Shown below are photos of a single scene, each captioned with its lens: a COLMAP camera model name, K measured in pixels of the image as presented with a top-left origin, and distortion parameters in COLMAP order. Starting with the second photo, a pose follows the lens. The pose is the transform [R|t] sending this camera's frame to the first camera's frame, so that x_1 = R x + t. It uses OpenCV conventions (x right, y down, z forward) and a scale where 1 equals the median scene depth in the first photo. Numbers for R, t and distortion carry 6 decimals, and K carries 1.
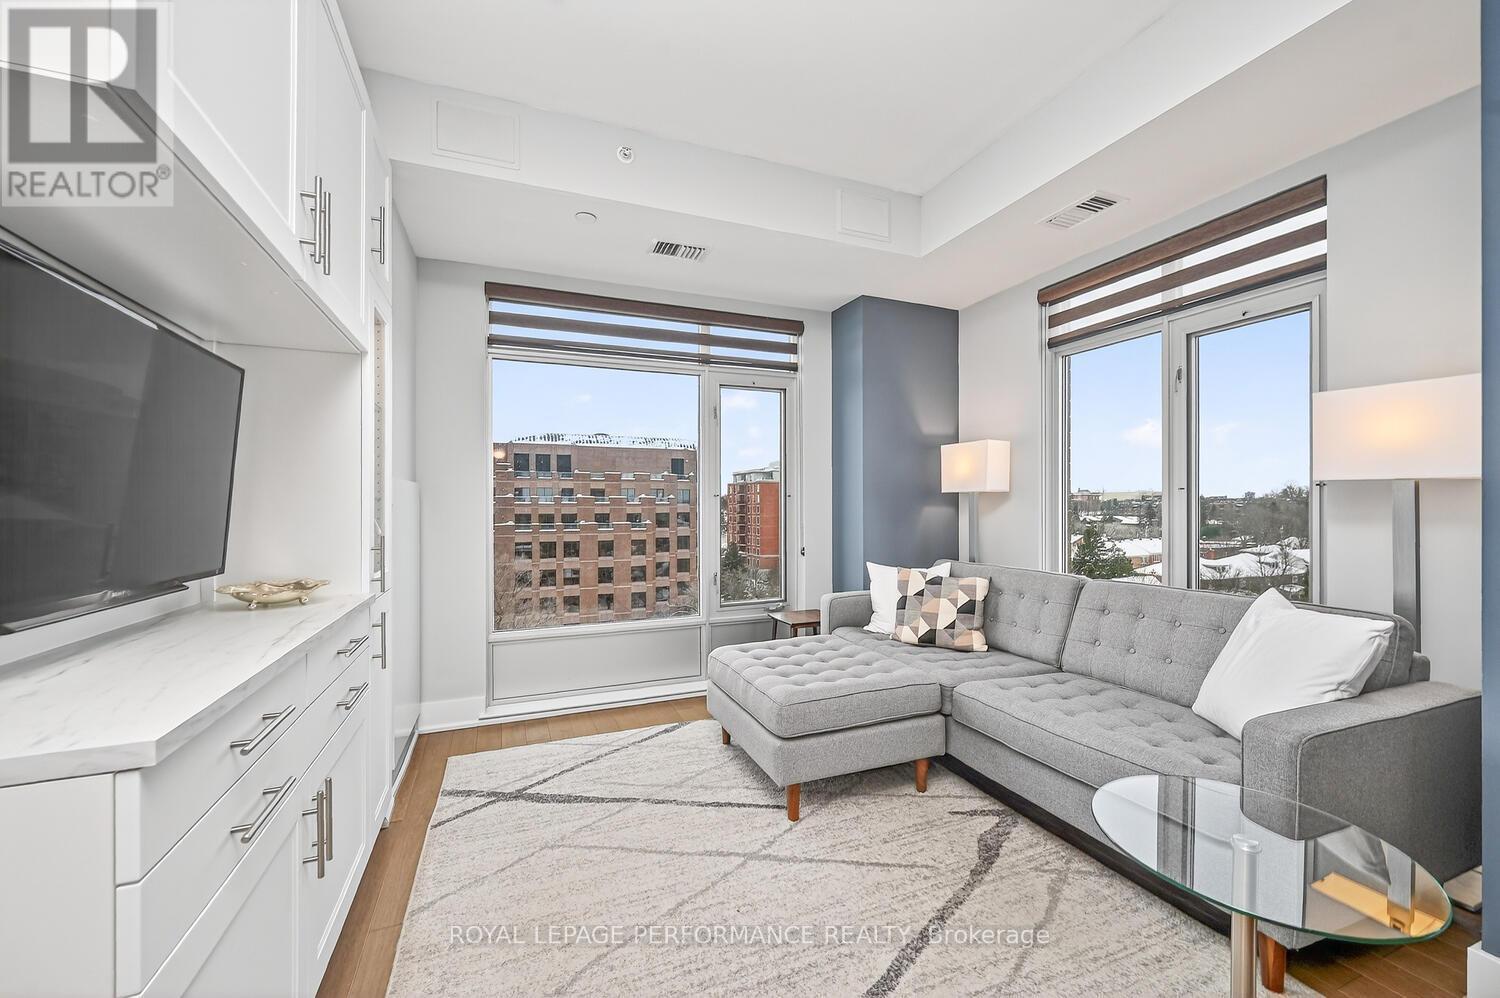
lens RADIAL K [[594.2, 0, 733.7], [0, 594.2, 503.2], [0, 0, 1]] dist [0.002454, -0.001159]
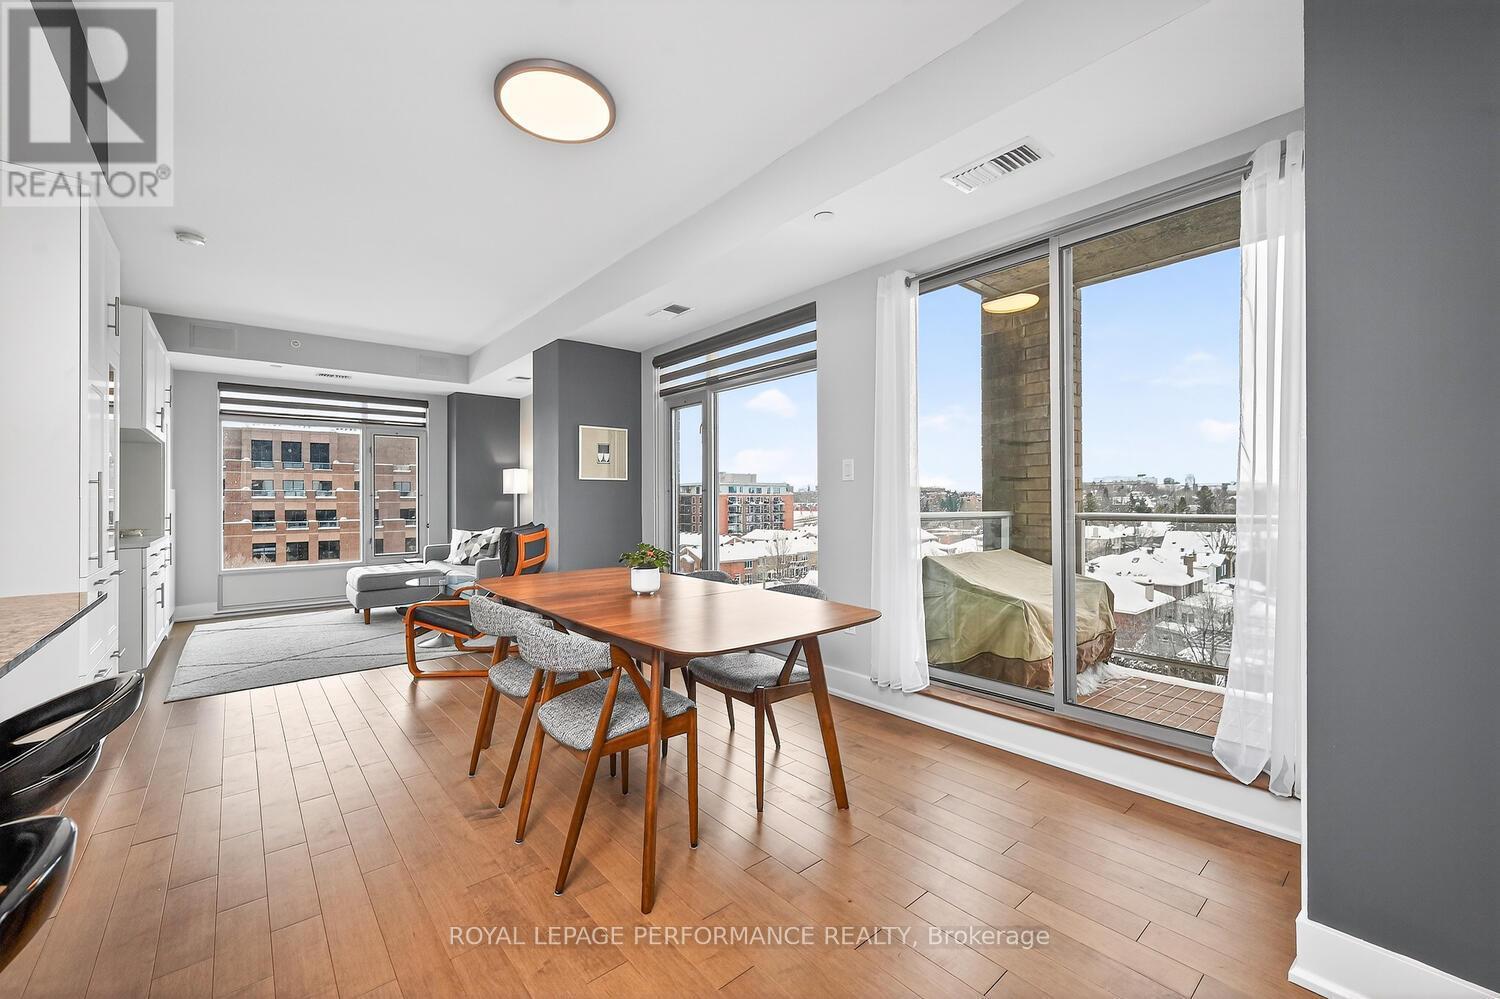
lens RADIAL K [[594.2, 0, 734.4], [0, 594.2, 498.8], [0, 0, 1]] dist [0.002454, -0.001159]
pose [[0.946902, -0.011182, 0.321329, 0.217060], [0.009224, 0.999928, 0.007614, -0.004467], [-0.321391, -0.004246, 0.946937, -0.543557]]
